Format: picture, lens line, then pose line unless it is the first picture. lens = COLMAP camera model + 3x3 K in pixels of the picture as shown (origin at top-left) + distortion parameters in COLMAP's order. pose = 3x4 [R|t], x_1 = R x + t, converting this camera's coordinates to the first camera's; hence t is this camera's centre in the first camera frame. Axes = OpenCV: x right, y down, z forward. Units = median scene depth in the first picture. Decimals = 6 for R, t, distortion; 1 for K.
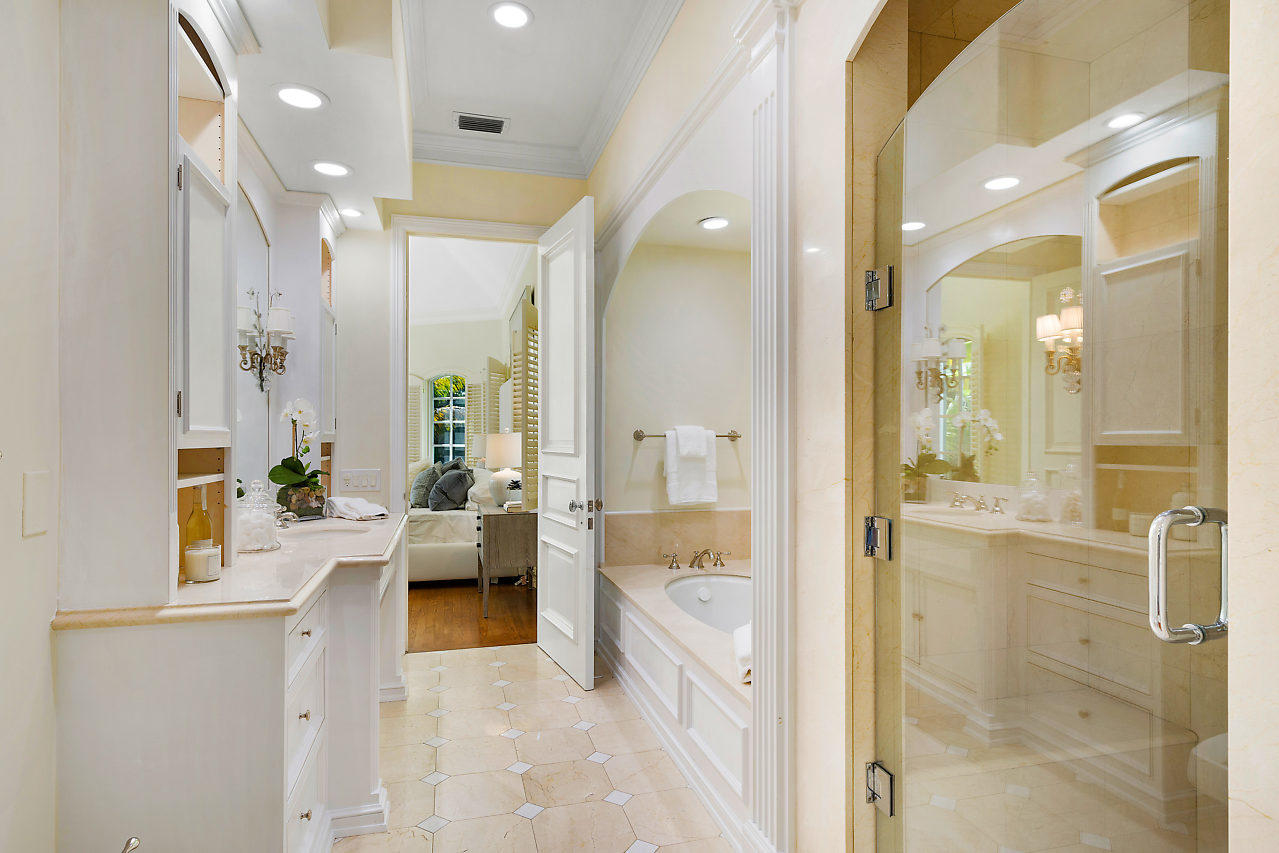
lens RADIAL K [[692.6, 0, 642.1], [0, 692.6, 431.4], [0, 0, 1]] dist [-0.002063, -0.000294]
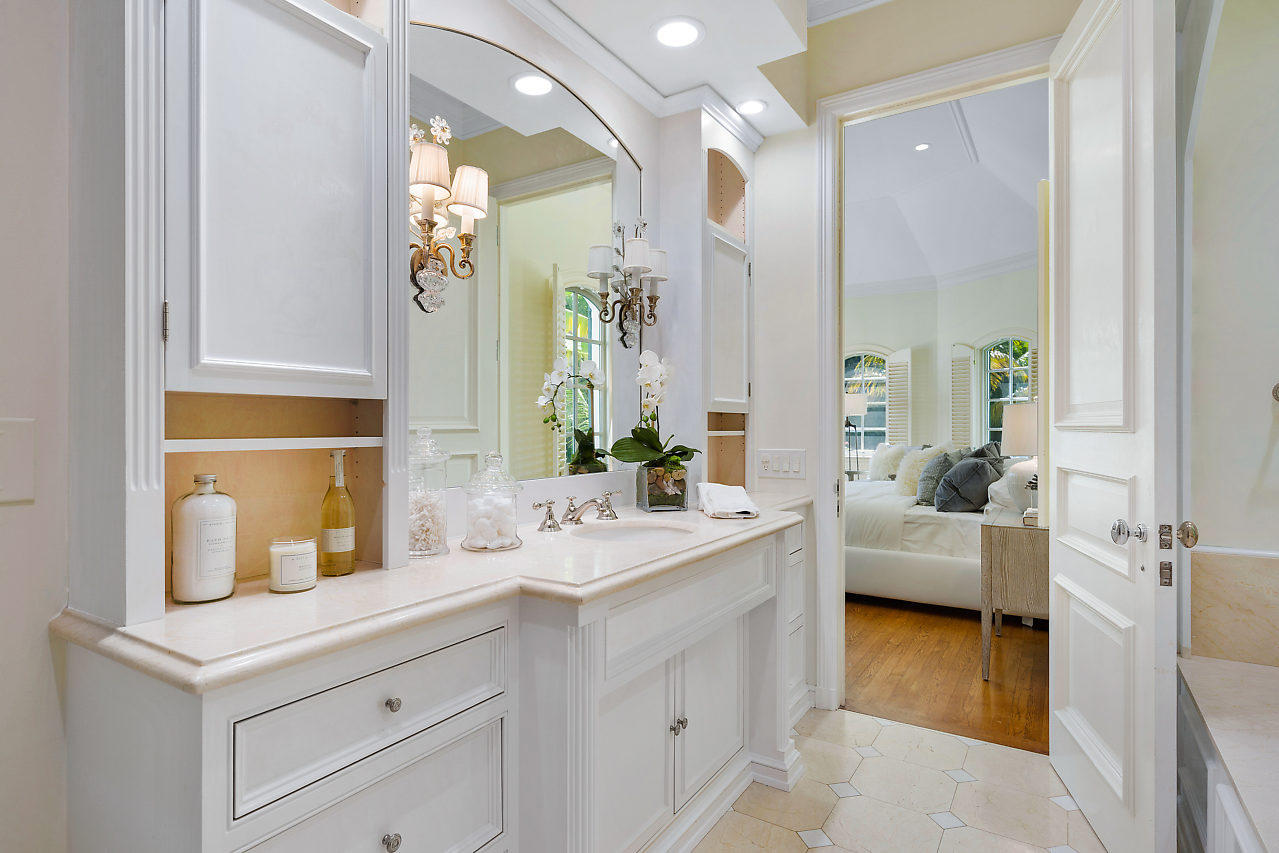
lens RADIAL K [[670.4, 0, 624.5], [0, 670.4, 425.4], [0, 0, 1]] dist [-0.000670, 0.002618]
pose [[0.651448, 0.003066, -0.758687, 0.039740], [0.002349, 0.999979, 0.006058, 0.023336], [0.758690, -0.005729, 0.651427, 0.380232]]
